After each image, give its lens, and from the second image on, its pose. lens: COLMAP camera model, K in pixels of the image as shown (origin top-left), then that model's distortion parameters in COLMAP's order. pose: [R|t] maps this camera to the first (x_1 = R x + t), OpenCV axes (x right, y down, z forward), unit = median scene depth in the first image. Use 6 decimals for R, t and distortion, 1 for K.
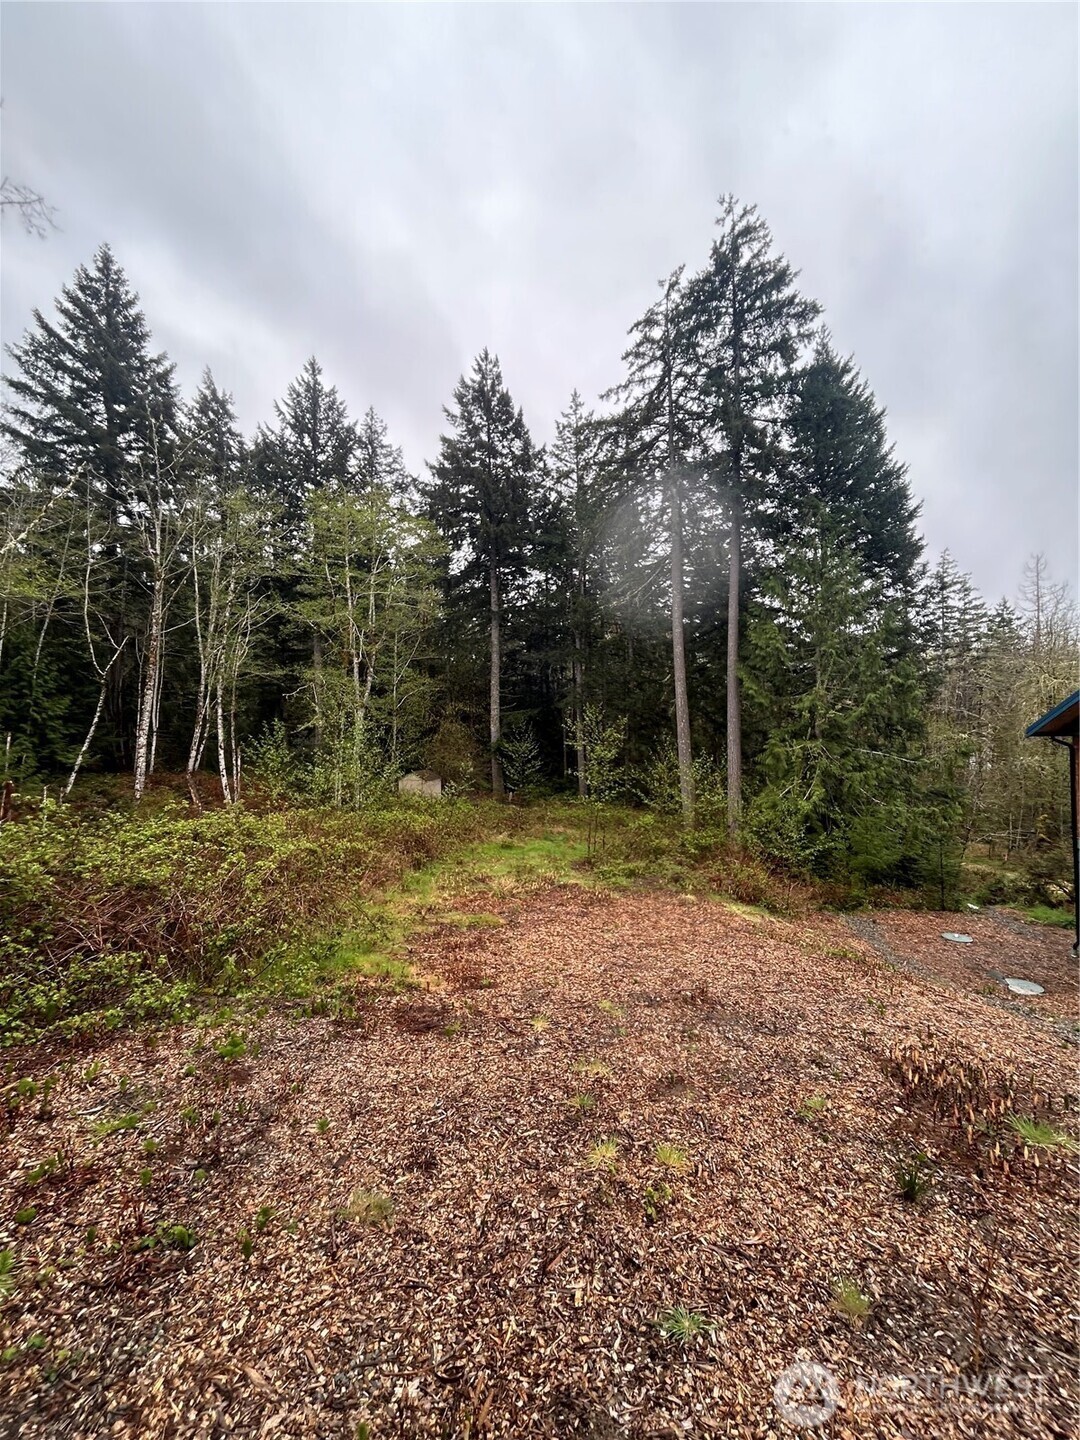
lens RADIAL K [[584.0, 0, 539.4], [0, 584.0, 717.9], [0, 0, 1]] dist [-0.001116, 0.002509]
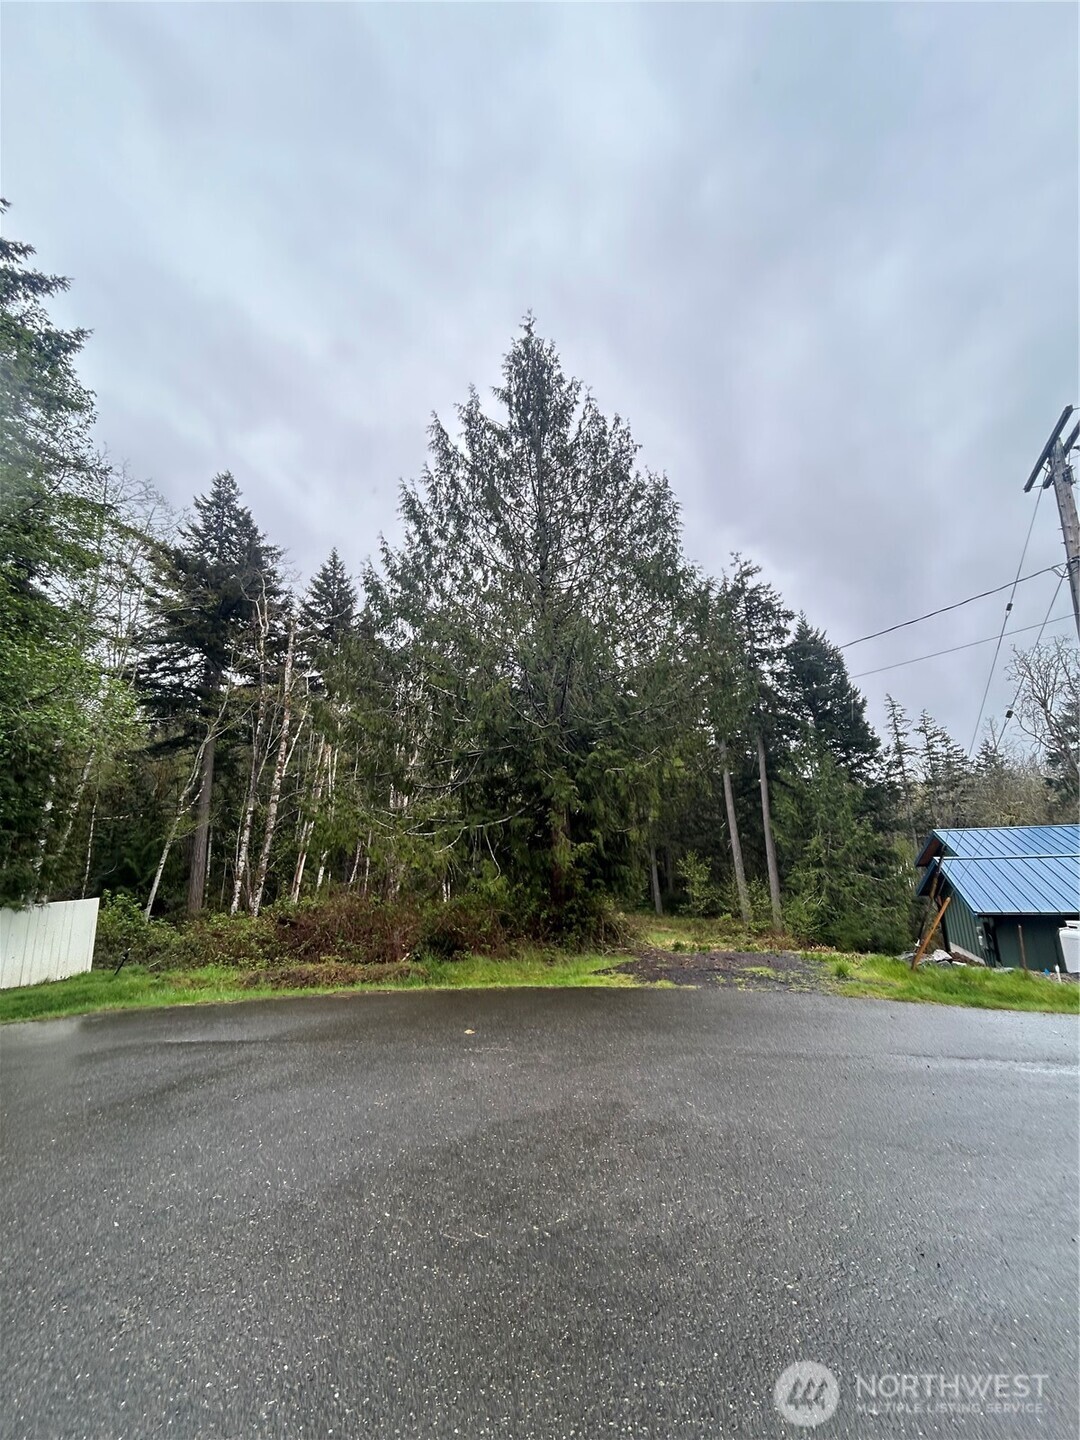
lens RADIAL K [[584.0, 0, 542.6], [0, 584.0, 715.5], [0, 0, 1]] dist [-0.001116, 0.002509]
pose [[0.998567, -0.031087, -0.043568, -0.175769], [0.021347, 0.977805, -0.208426, -0.041766], [0.049081, 0.207197, 0.977067, -0.563348]]
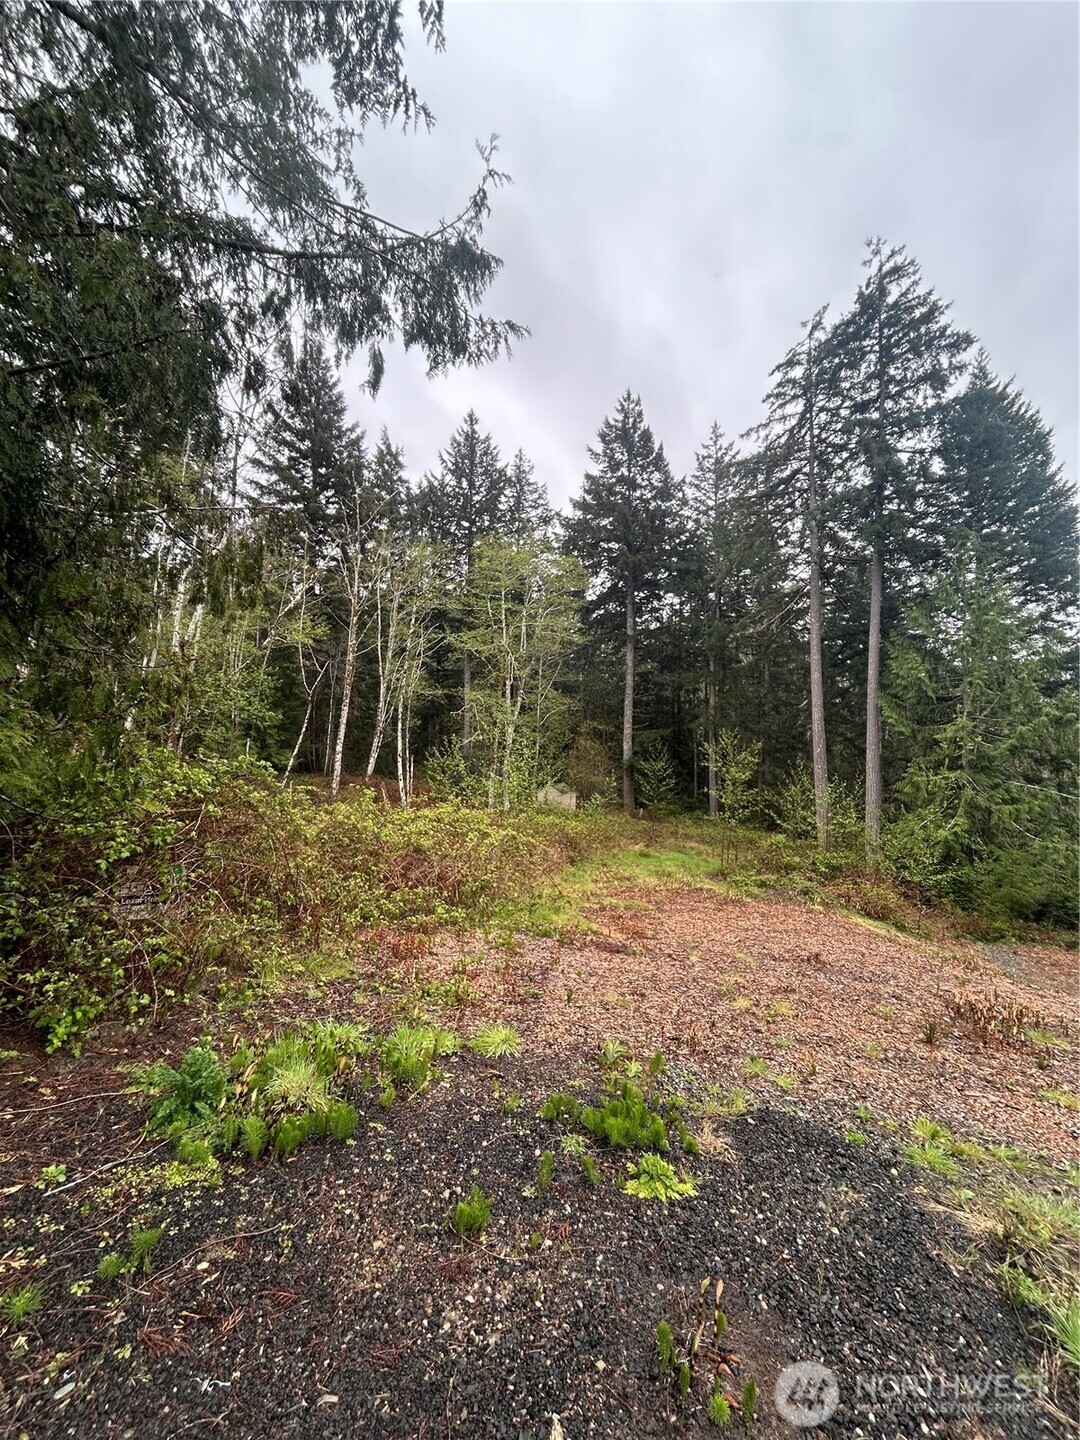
lens RADIAL K [[584.0, 0, 542.0], [0, 584.0, 719.6], [0, 0, 1]] dist [-0.001116, 0.002509]
pose [[0.977621, 0.023601, -0.209048, -0.013694], [-0.028785, 0.999348, -0.021790, -0.005082], [0.208397, 0.027320, 0.977663, -0.090752]]
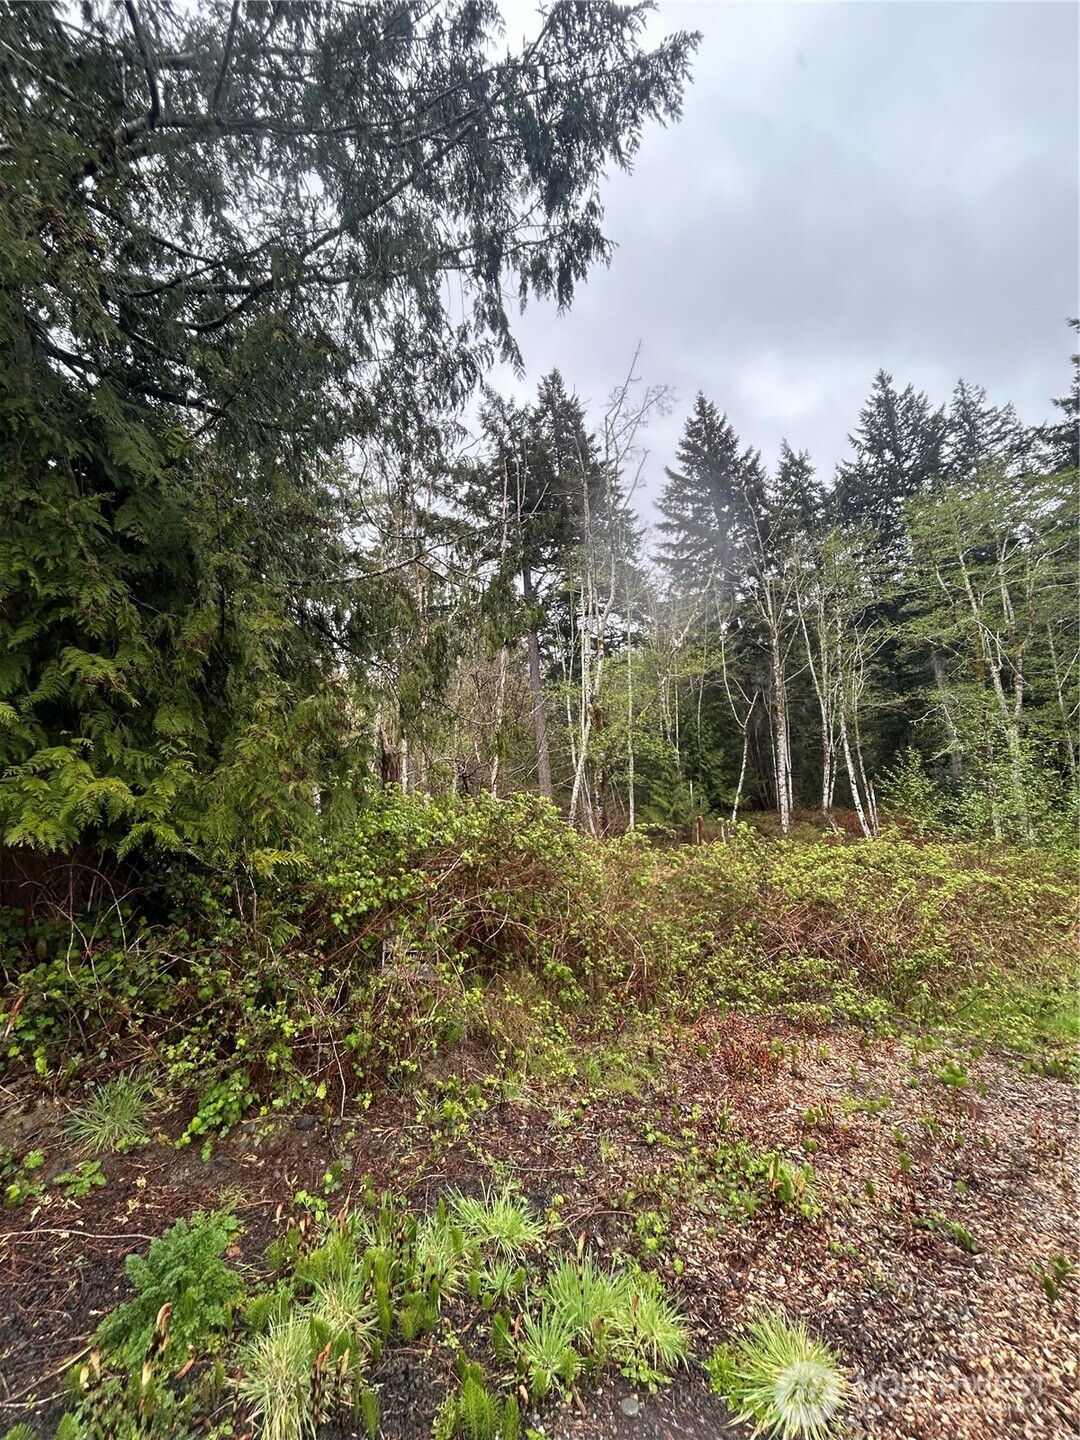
lens RADIAL K [[584.0, 0, 544.4], [0, 584.0, 719.9], [0, 0, 1]] dist [-0.001116, 0.002509]
pose [[0.561756, -0.147286, -0.814086, -0.005216], [0.097303, 0.988958, -0.111781, 0.004186], [0.821561, -0.016420, 0.569885, -0.012306]]
